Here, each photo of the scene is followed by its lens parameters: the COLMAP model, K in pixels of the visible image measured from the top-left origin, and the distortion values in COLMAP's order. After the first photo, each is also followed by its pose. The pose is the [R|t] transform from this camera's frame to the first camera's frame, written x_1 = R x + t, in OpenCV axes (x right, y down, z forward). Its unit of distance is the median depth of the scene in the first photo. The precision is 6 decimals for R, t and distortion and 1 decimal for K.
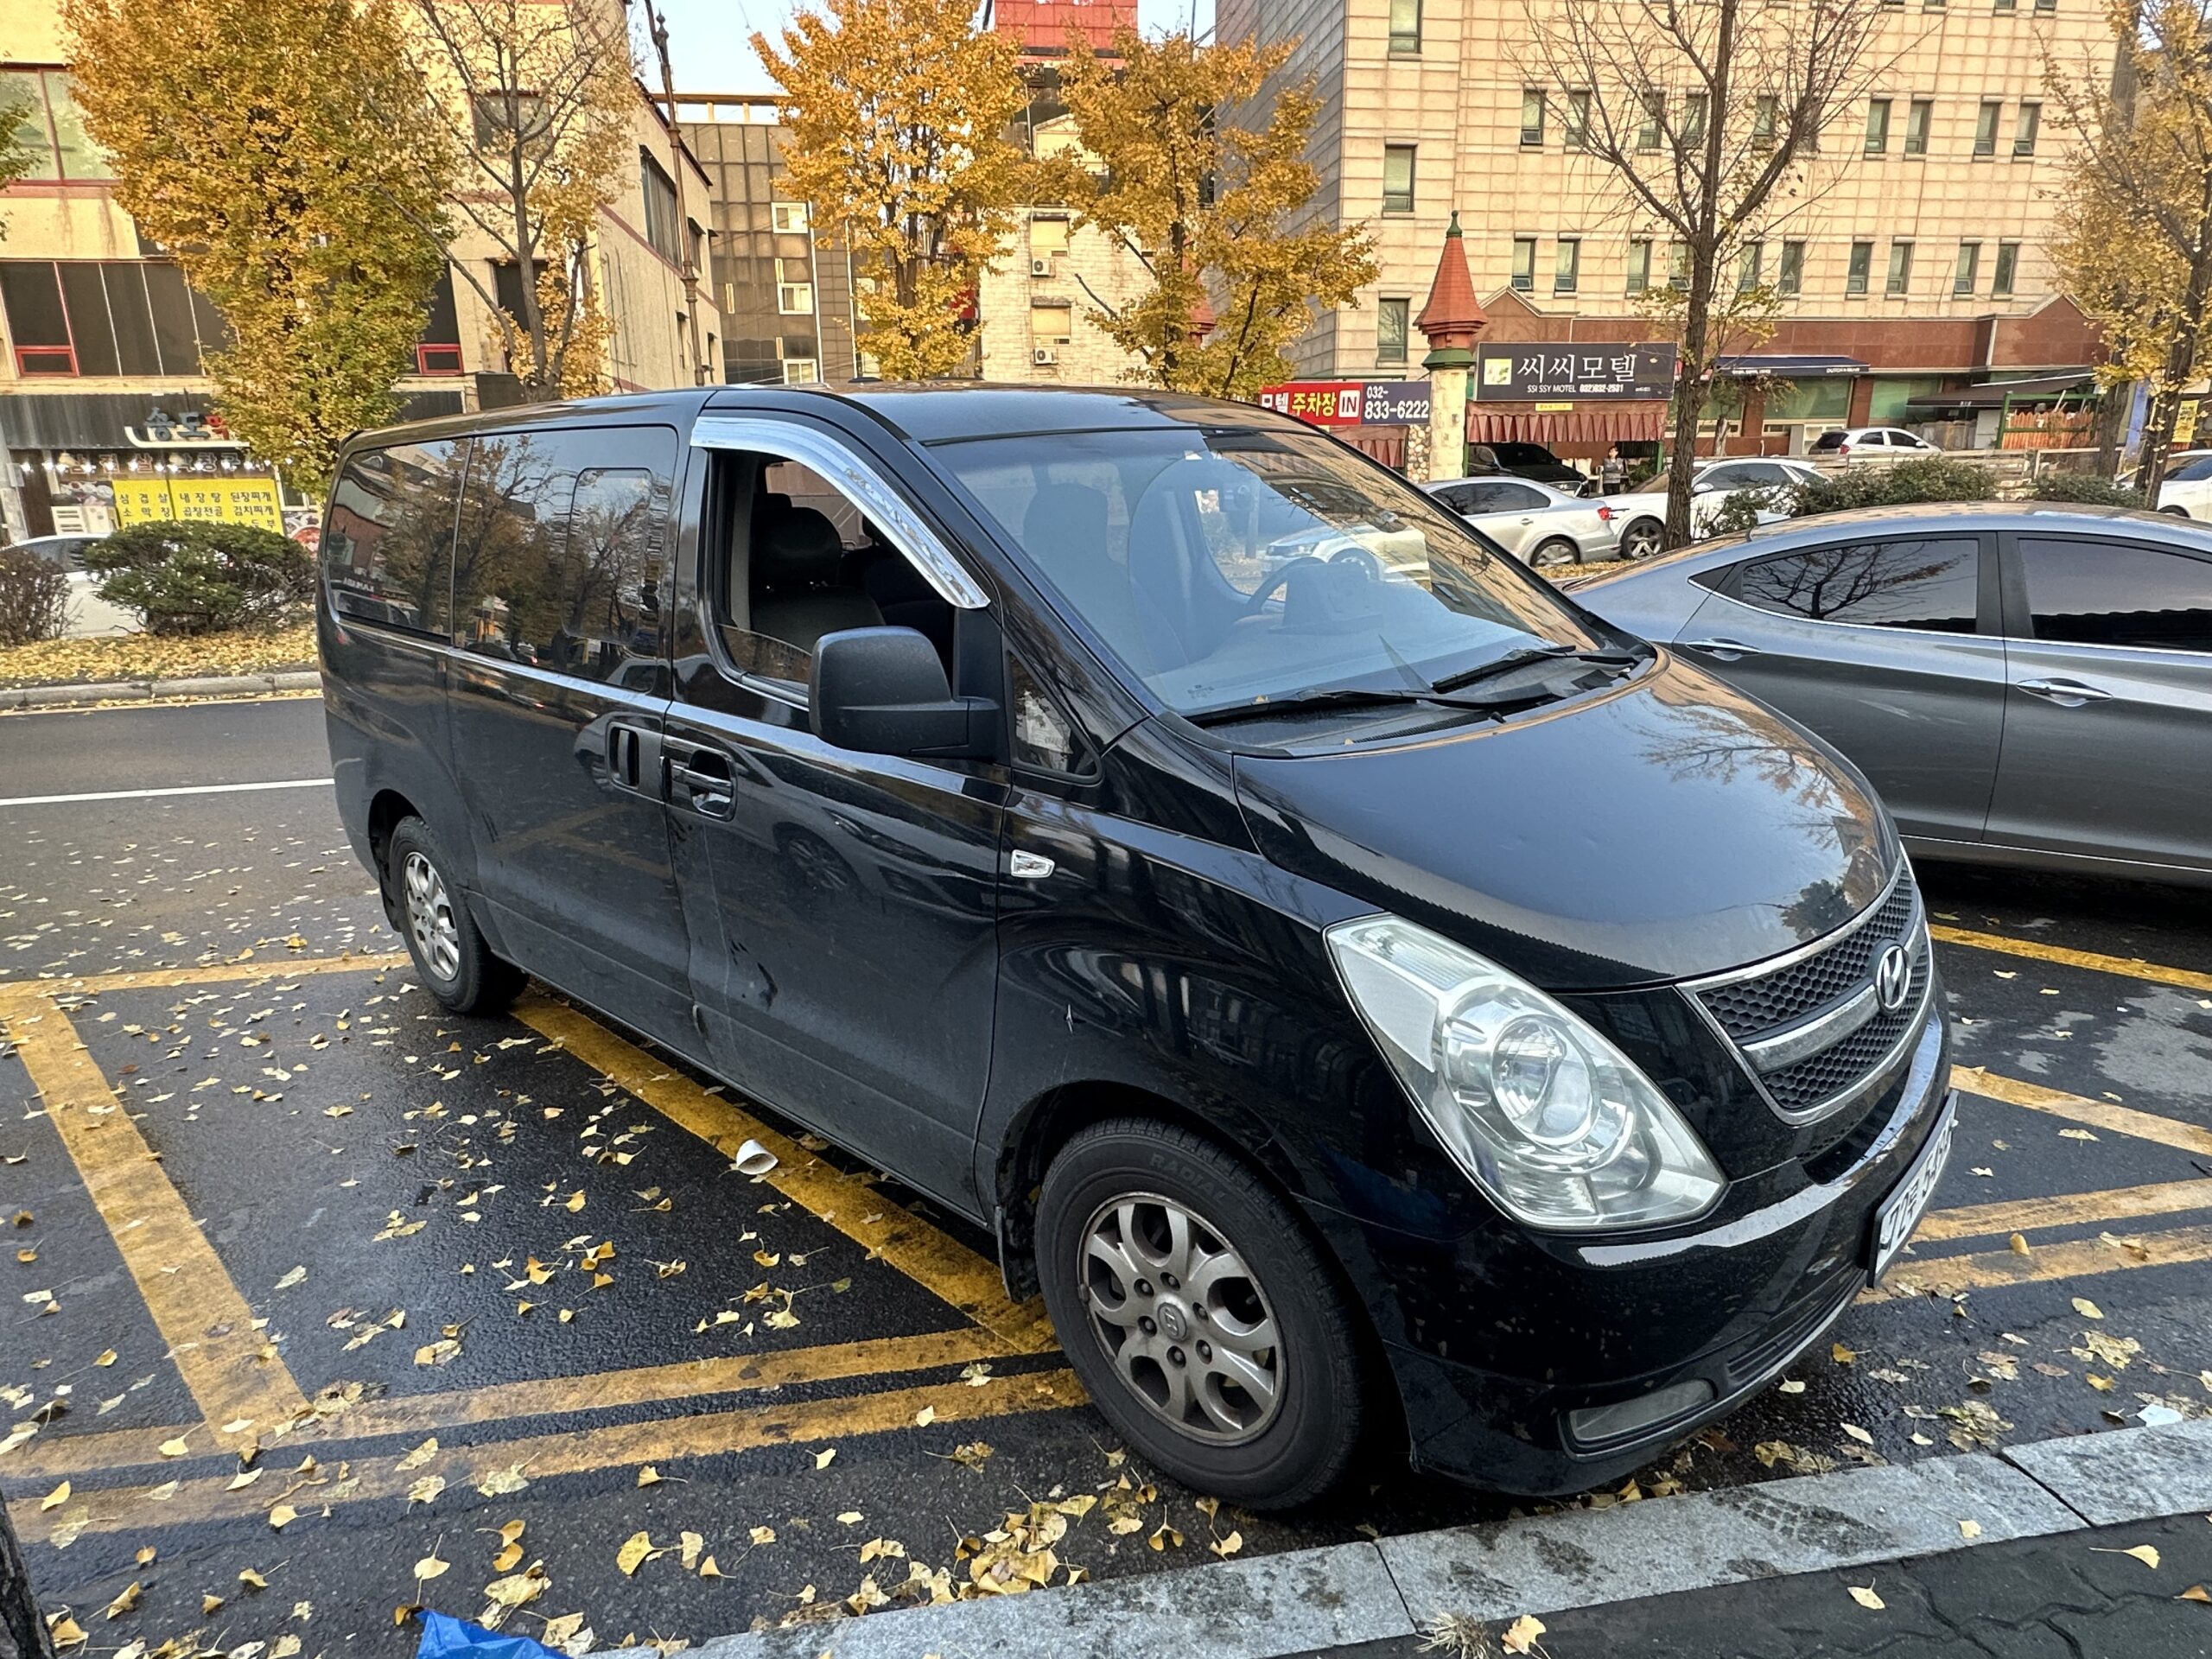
lens RADIAL K [[1297.0, 0, 1121.3], [0, 1297.0, 833.8], [0, 0, 1]] dist [0.000839, -0.001676]
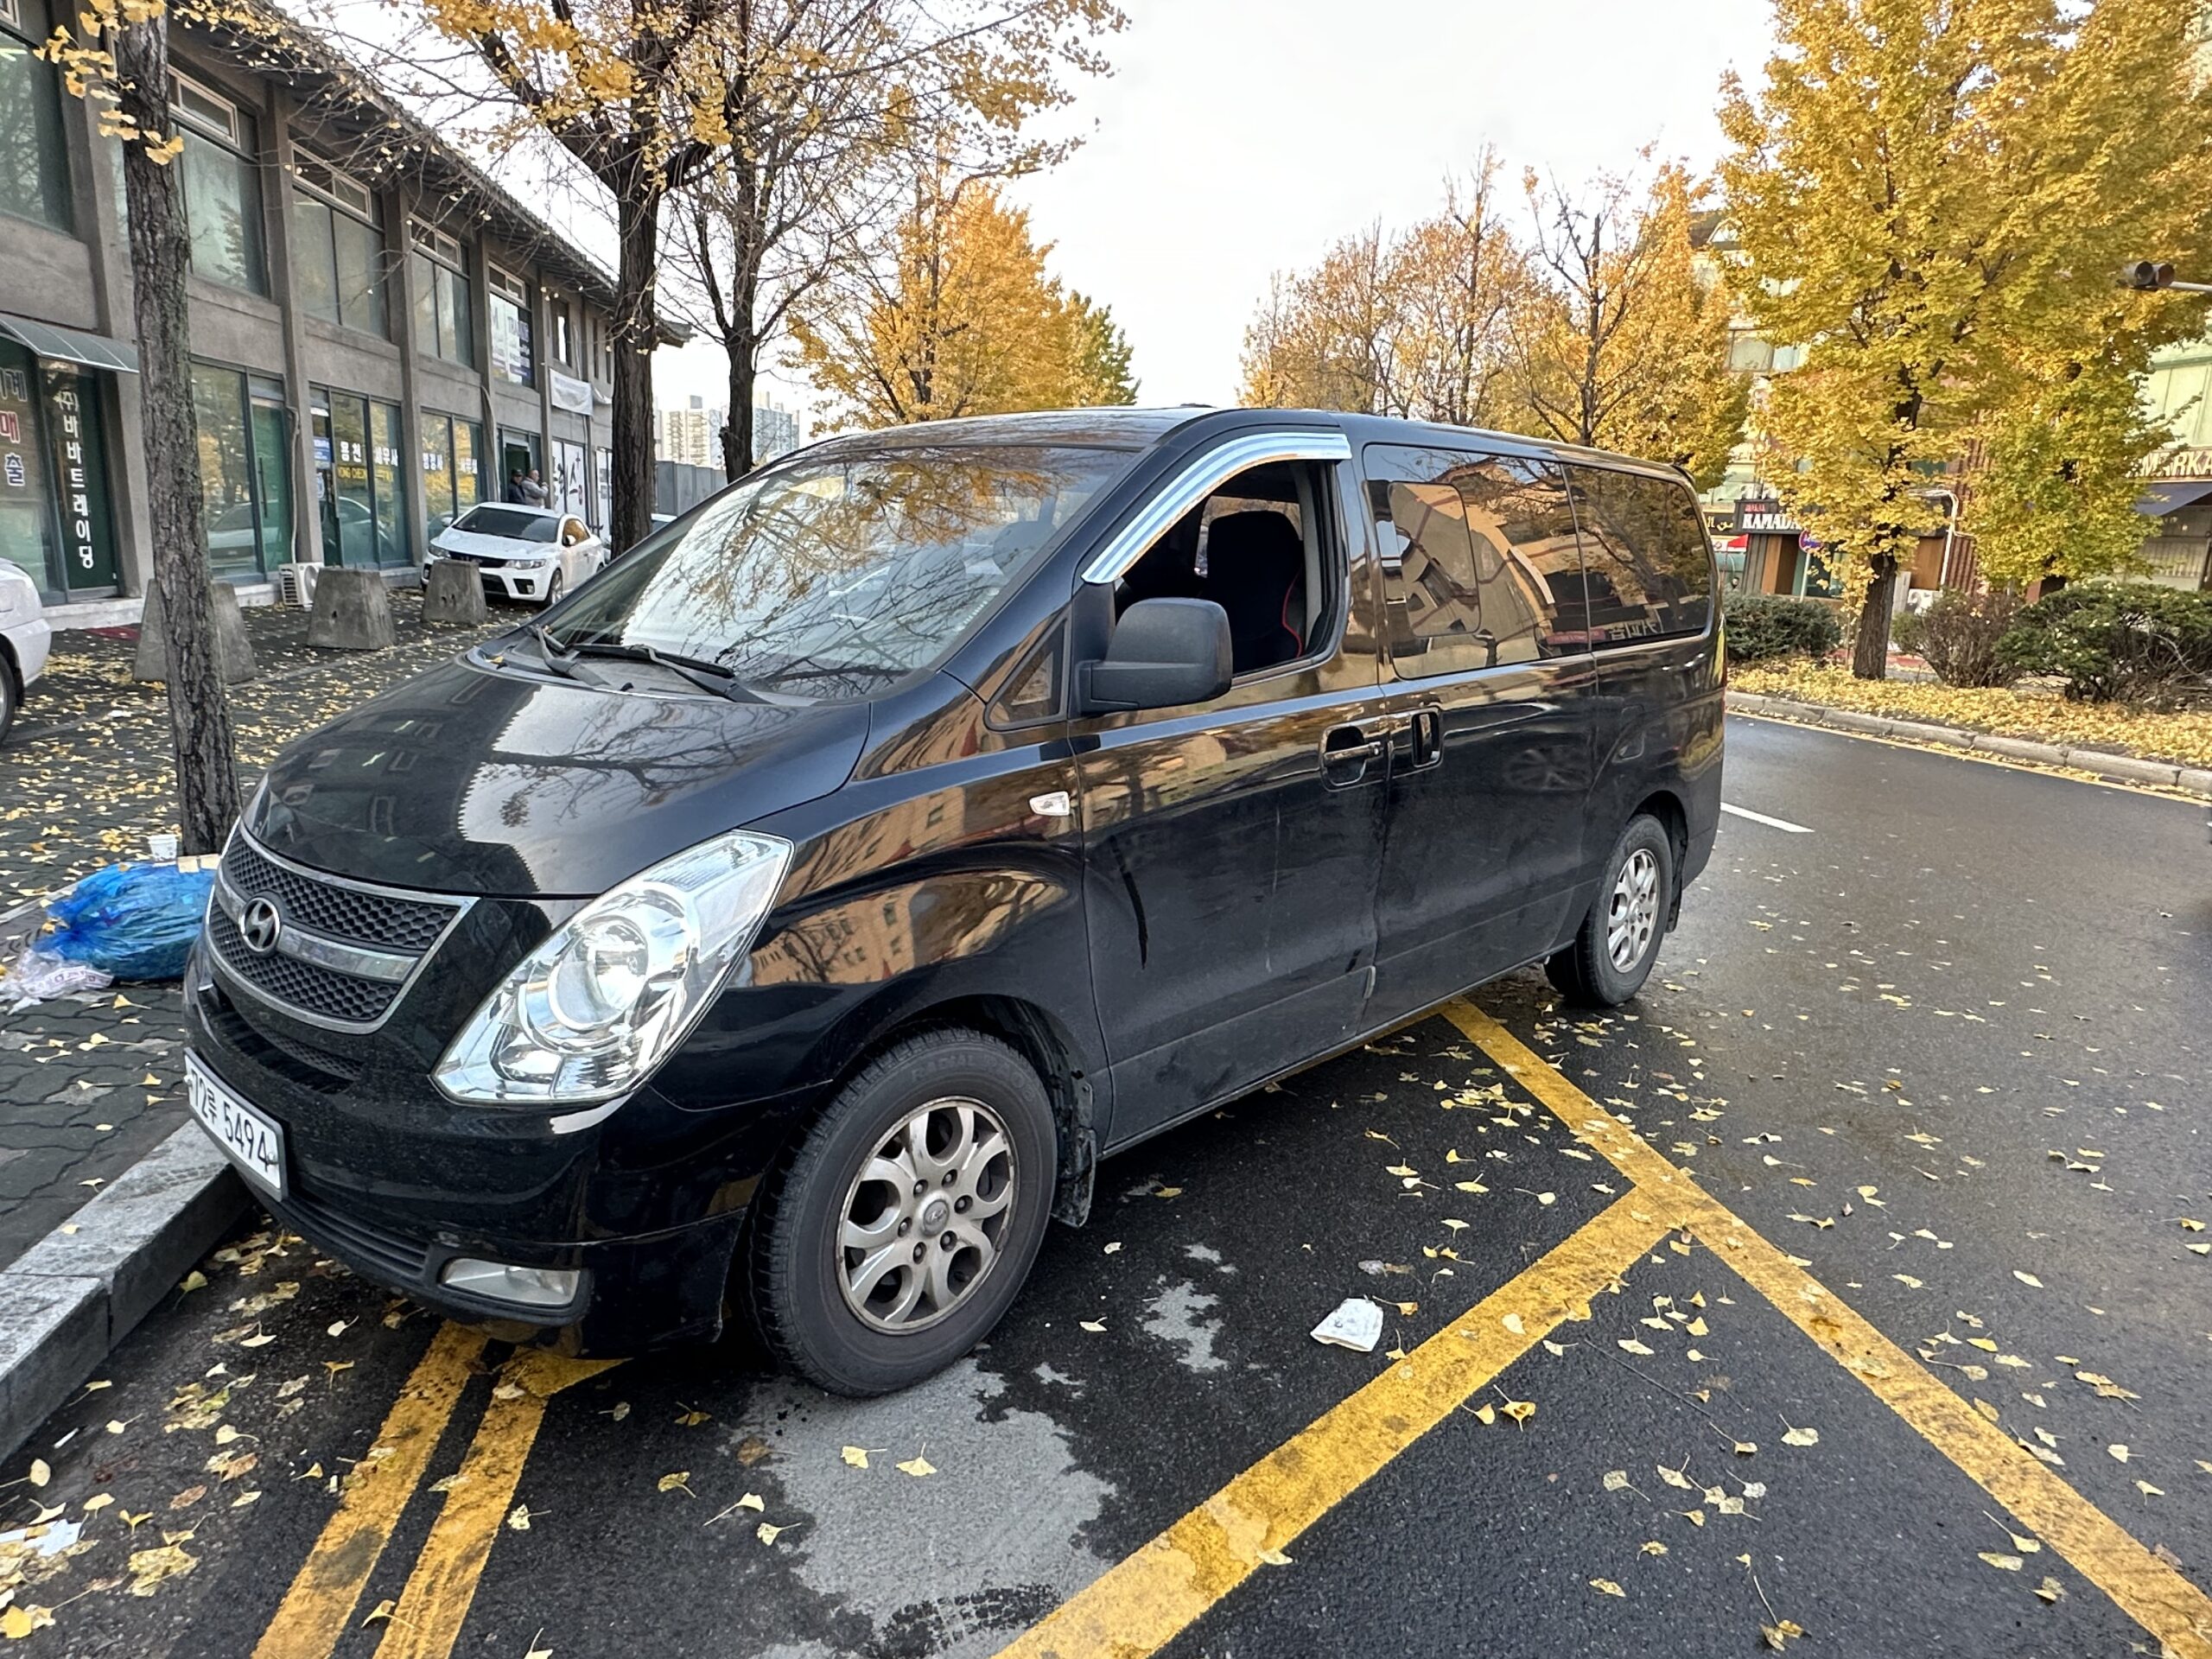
lens RADIAL K [[1400.6, 0, 1085.3], [0, 1400.6, 833.2], [0, 0, 1]] dist [-0.007600, 0.004826]
pose [[-0.017344, 0.229462, -0.973163, 1.029740], [-0.296937, 0.928214, 0.224156, -0.256843], [0.954739, 0.292856, 0.052037, 0.952215]]
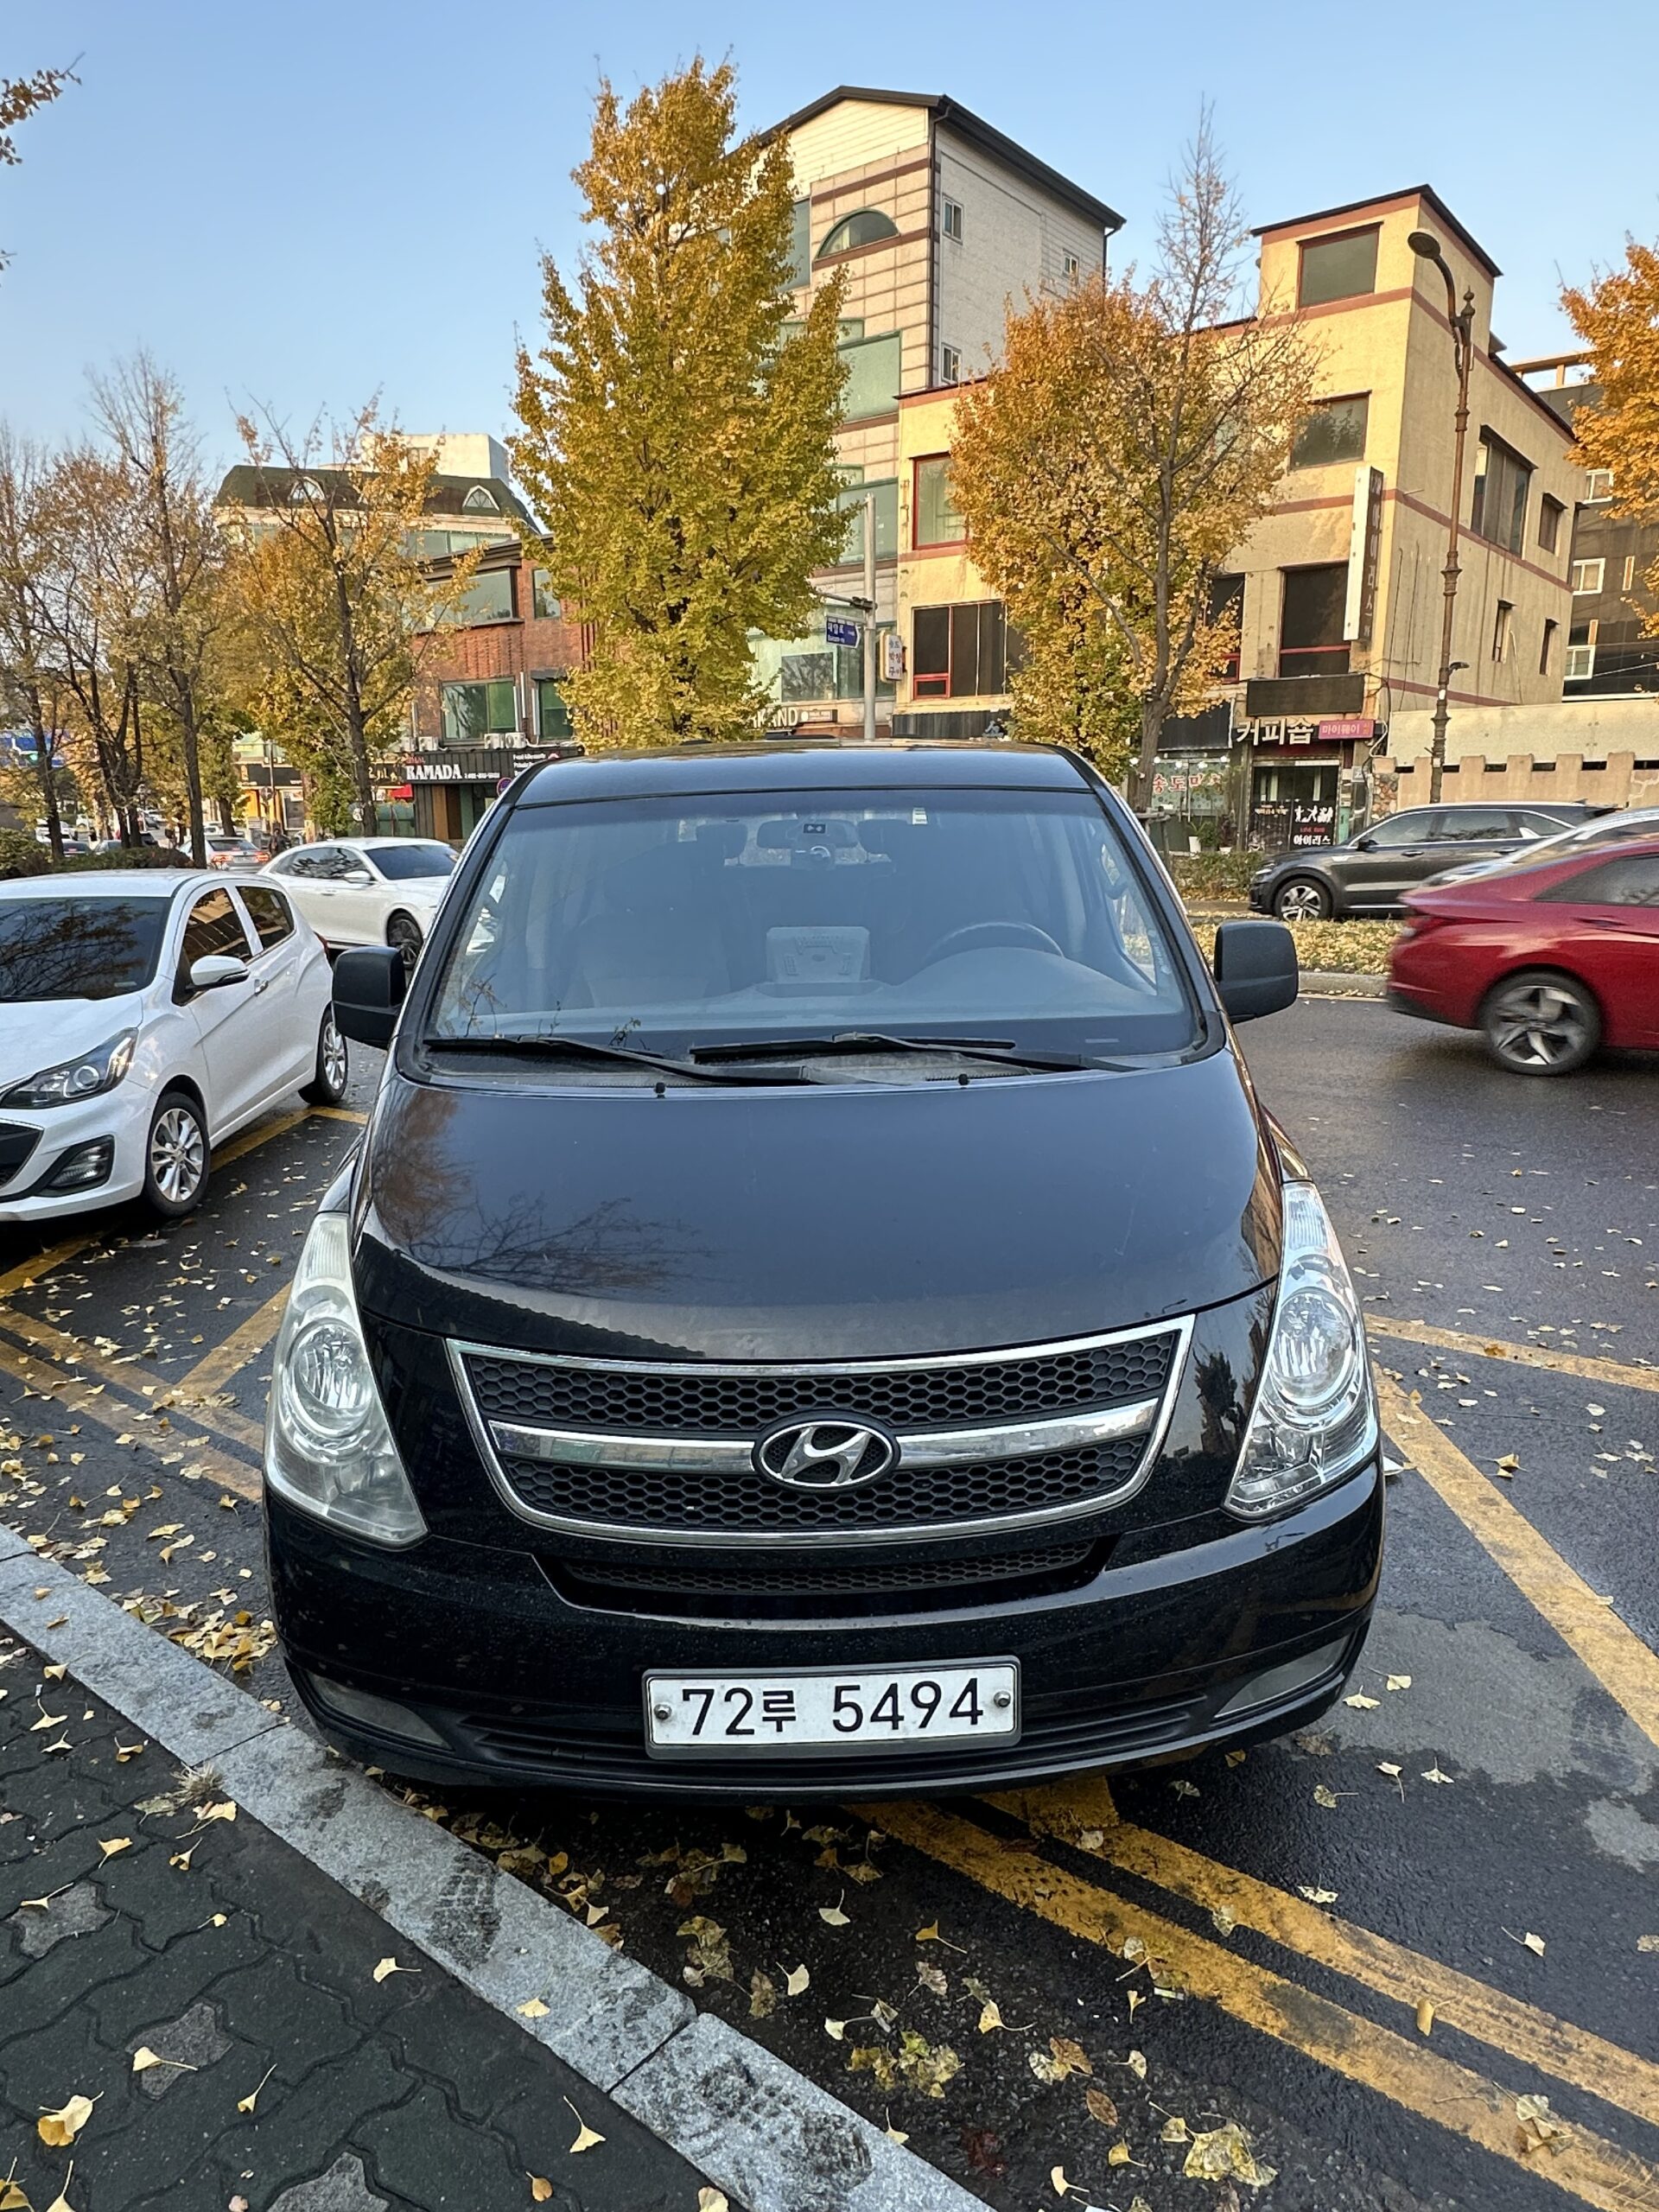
lens RADIAL K [[1400.6, 0, 831.6], [0, 1400.6, 1092.7], [0, 0, 1]] dist [-0.007600, 0.004826]
pose [[0.691728, 0.163499, -0.703406, 0.731140], [-0.194719, 0.980185, 0.036347, -0.094180], [0.695411, 0.111824, 0.709858, 0.194184]]
